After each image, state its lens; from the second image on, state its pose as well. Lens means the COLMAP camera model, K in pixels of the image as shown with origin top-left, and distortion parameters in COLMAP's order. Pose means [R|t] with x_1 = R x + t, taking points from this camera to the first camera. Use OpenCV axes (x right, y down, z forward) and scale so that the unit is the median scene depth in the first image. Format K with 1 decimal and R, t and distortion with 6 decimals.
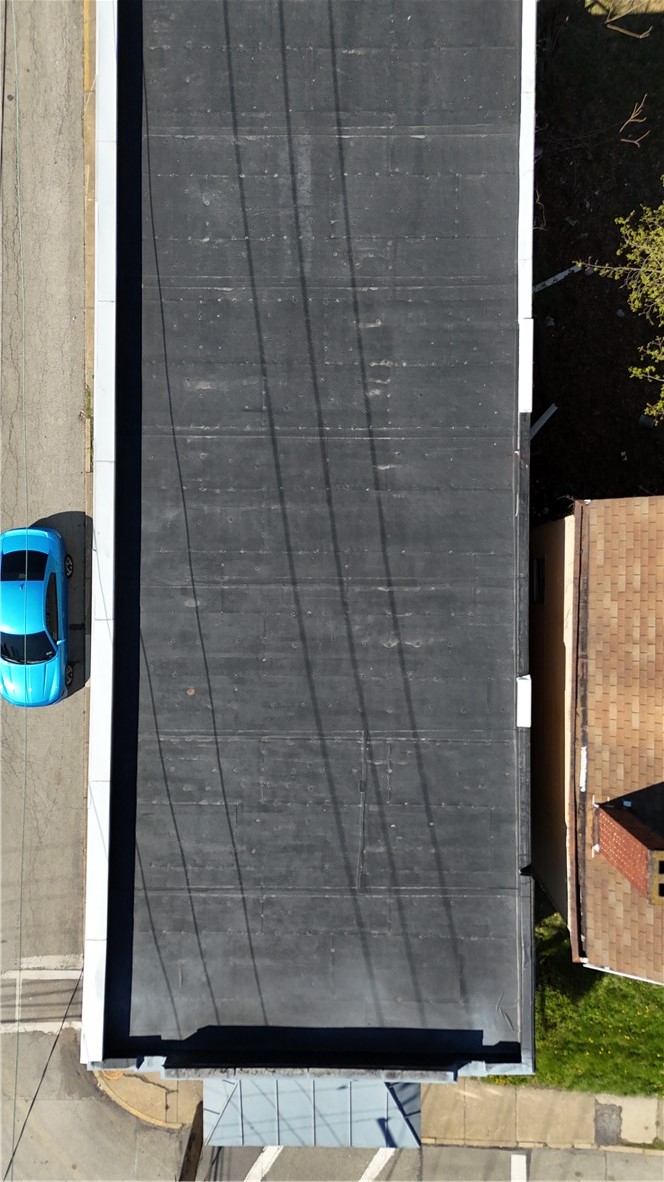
lens RADIAL K [[864.2, 0, 332.0], [0, 864.2, 591.0], [0, 0, 1]] dist [0.076712, -0.067884]
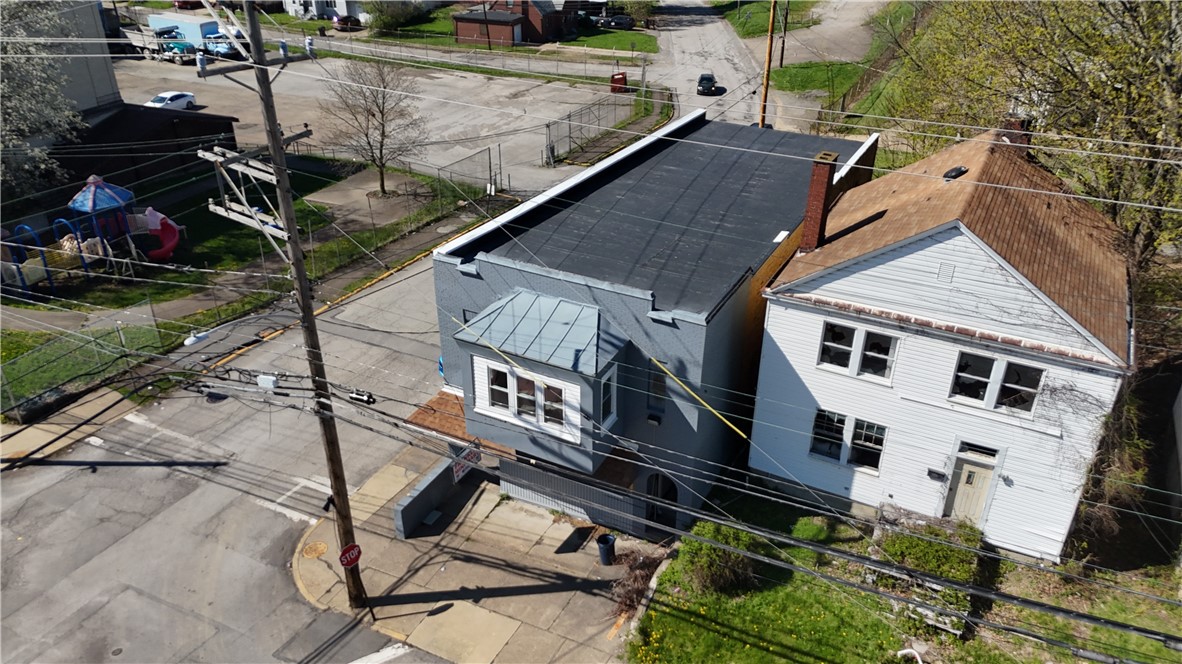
lens RADIAL K [[864.2, 0, 592.2], [0, 864.2, 334.2], [0, 0, 1]] dist [0.076712, -0.067884]
pose [[0.887895, 0.247154, -0.388016, 0.564677], [-0.459100, 0.421972, -0.781772, 1.585051], [-0.029486, 0.872270, 0.488136, 0.360034]]
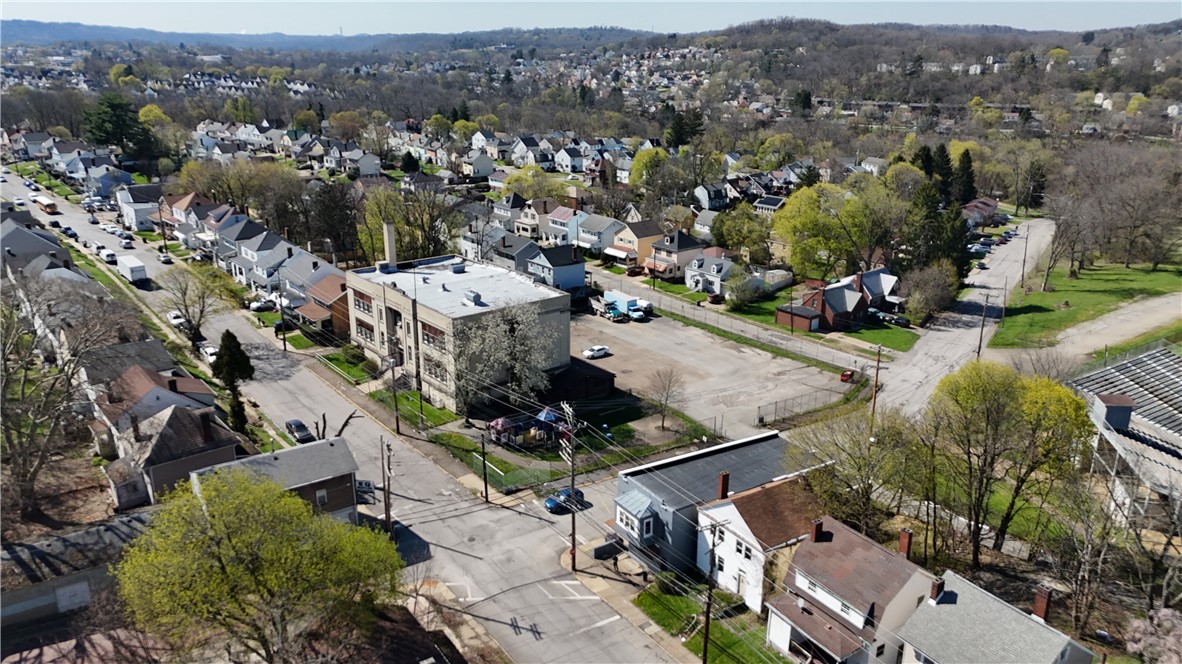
lens RADIAL K [[864.2, 0, 592.2], [0, 864.2, 334.2], [0, 0, 1]] dist [0.076712, -0.067884]
pose [[0.547881, 0.288968, -0.785063, 3.230156], [-0.836172, 0.160737, -0.524385, 3.057460], [-0.025342, 0.943748, 0.329692, -1.368679]]
